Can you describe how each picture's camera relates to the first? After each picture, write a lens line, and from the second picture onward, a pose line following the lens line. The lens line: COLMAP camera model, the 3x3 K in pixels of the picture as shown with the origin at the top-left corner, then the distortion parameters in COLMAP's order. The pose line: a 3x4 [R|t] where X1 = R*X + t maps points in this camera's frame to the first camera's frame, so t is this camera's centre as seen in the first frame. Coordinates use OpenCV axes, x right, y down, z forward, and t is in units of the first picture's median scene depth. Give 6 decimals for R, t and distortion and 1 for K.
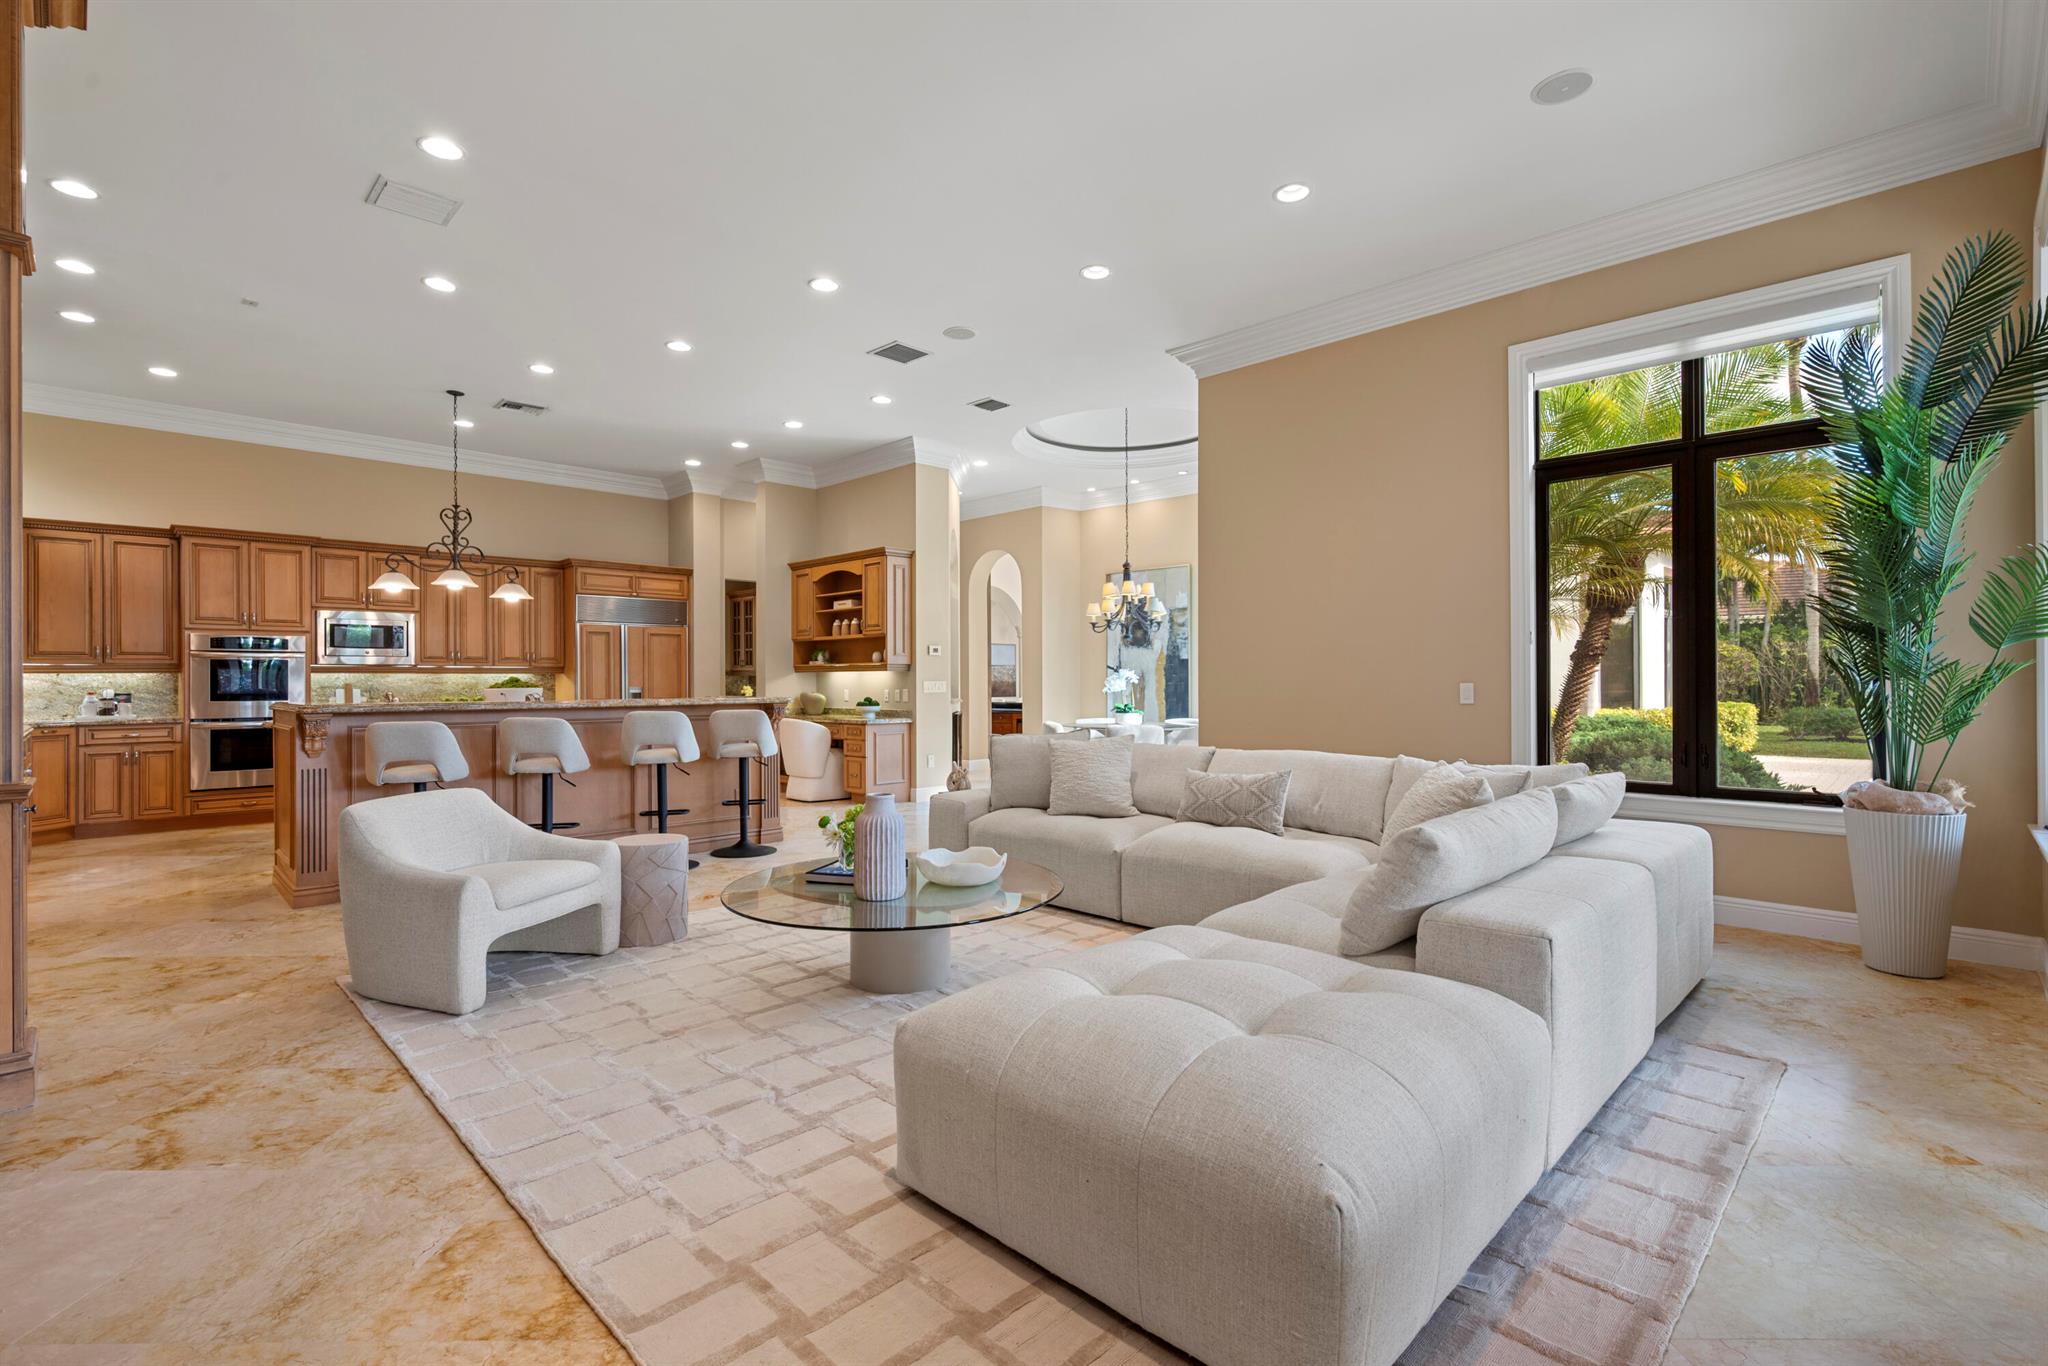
lens RADIAL K [[923.9, 0, 1024.0], [0, 923.9, 683.0], [0, 0, 1]] dist [-0.000385, -0.000117]
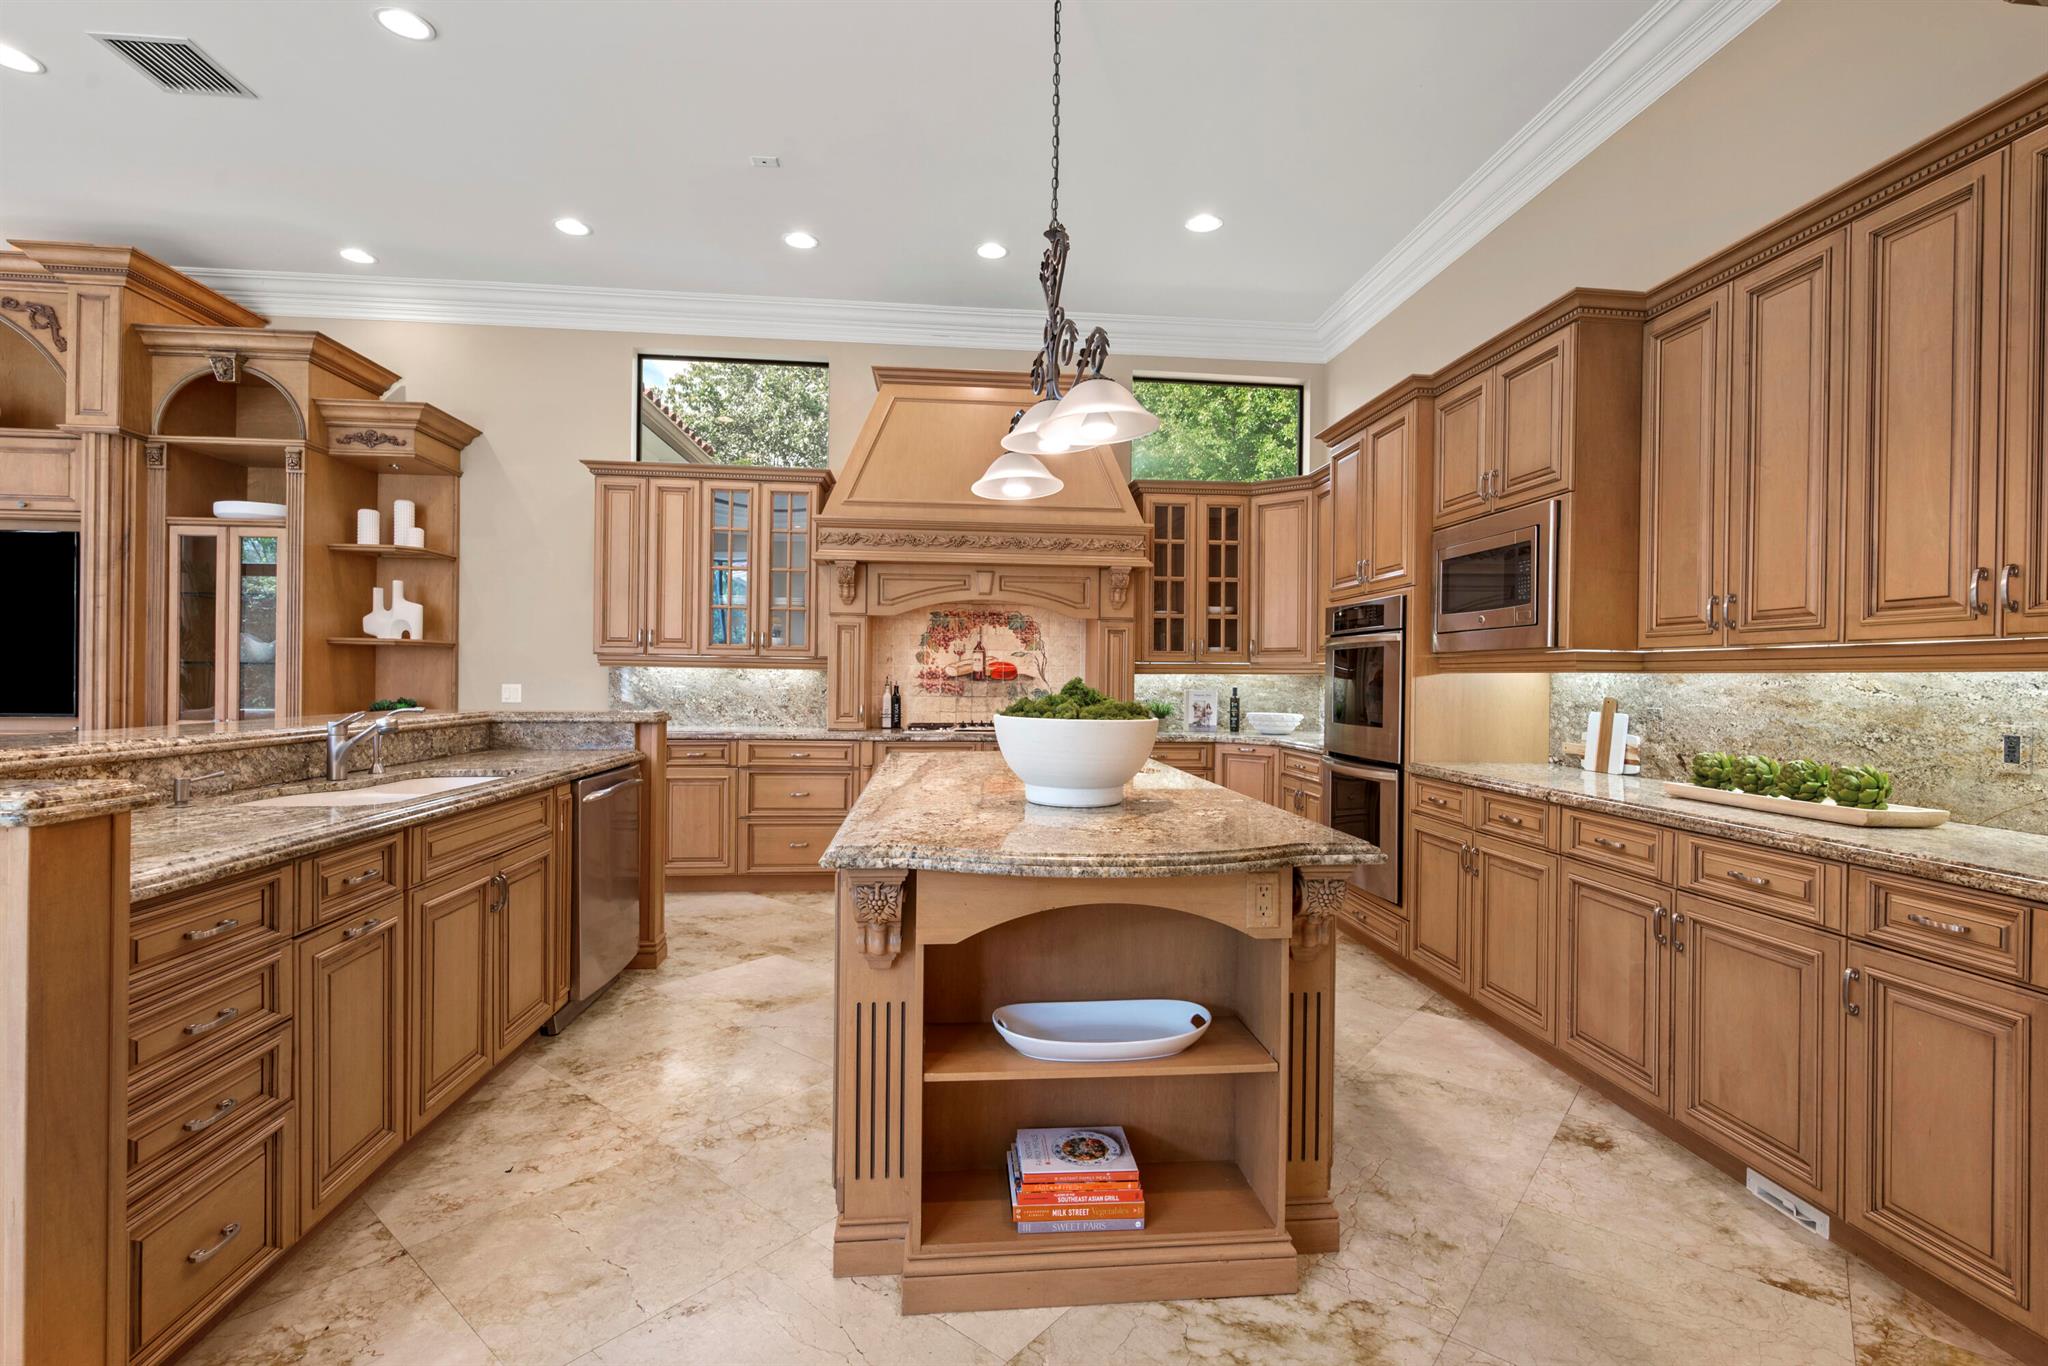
lens RADIAL K [[937.8, 0, 1027.5], [0, 937.8, 679.6], [0, 0, 1]] dist [0.000965, 0.000014]
pose [[-0.634940, 0.000058, -0.772562, -0.249658], [-0.010617, 0.999905, 0.008801, -0.008446], [0.772489, 0.013790, -0.634879, 1.027559]]
